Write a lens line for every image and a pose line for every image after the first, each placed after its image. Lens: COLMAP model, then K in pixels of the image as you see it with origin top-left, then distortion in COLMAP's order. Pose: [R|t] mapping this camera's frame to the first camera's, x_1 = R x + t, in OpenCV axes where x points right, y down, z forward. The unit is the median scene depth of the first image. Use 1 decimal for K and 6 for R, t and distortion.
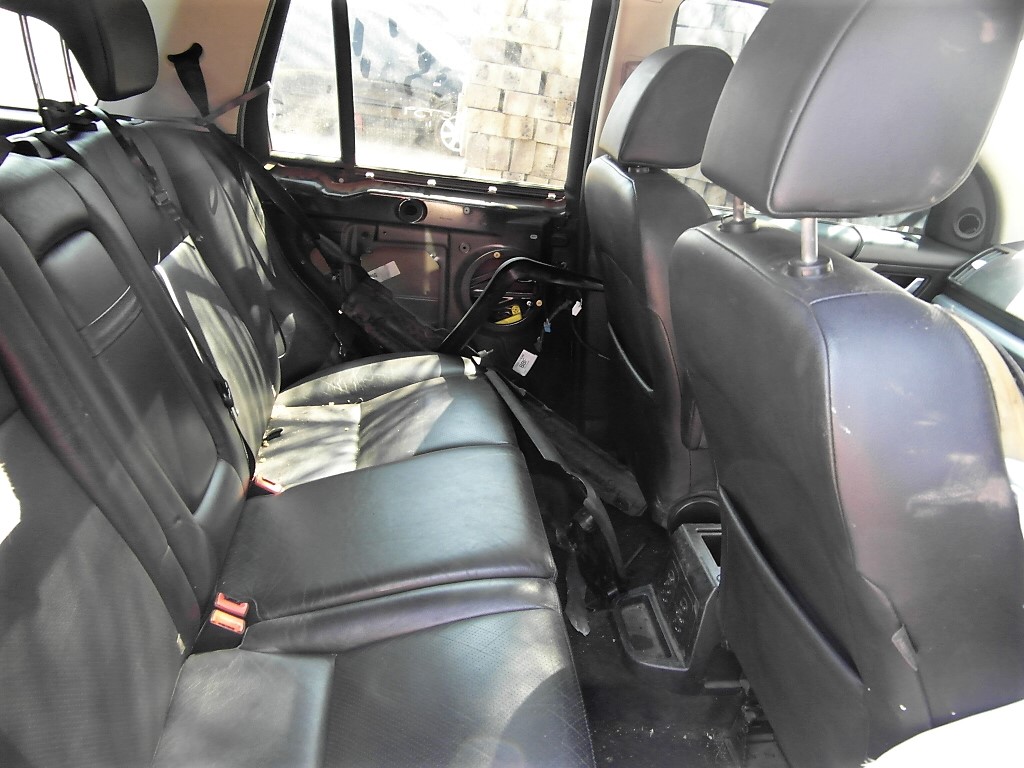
lens RADIAL K [[826.8, 0, 512.0], [0, 826.8, 384.0], [0, 0, 1]] dist [0.003480, 0.012294]
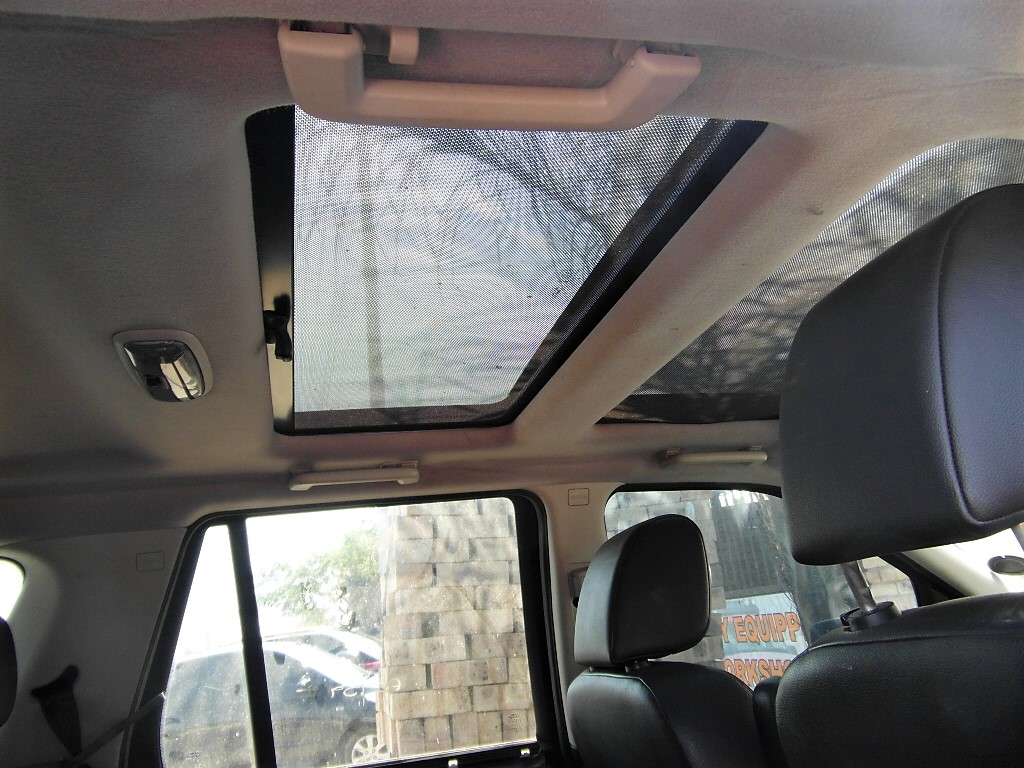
lens RADIAL K [[826.8, 0, 512.0], [0, 826.8, 384.0], [0, 0, 1]] dist [0.003480, 0.012294]
pose [[0.962006, -0.190062, 0.196013, -0.067147], [0.271786, 0.735056, -0.621148, 0.010203], [-0.026024, 0.650822, 0.758784, 0.180518]]
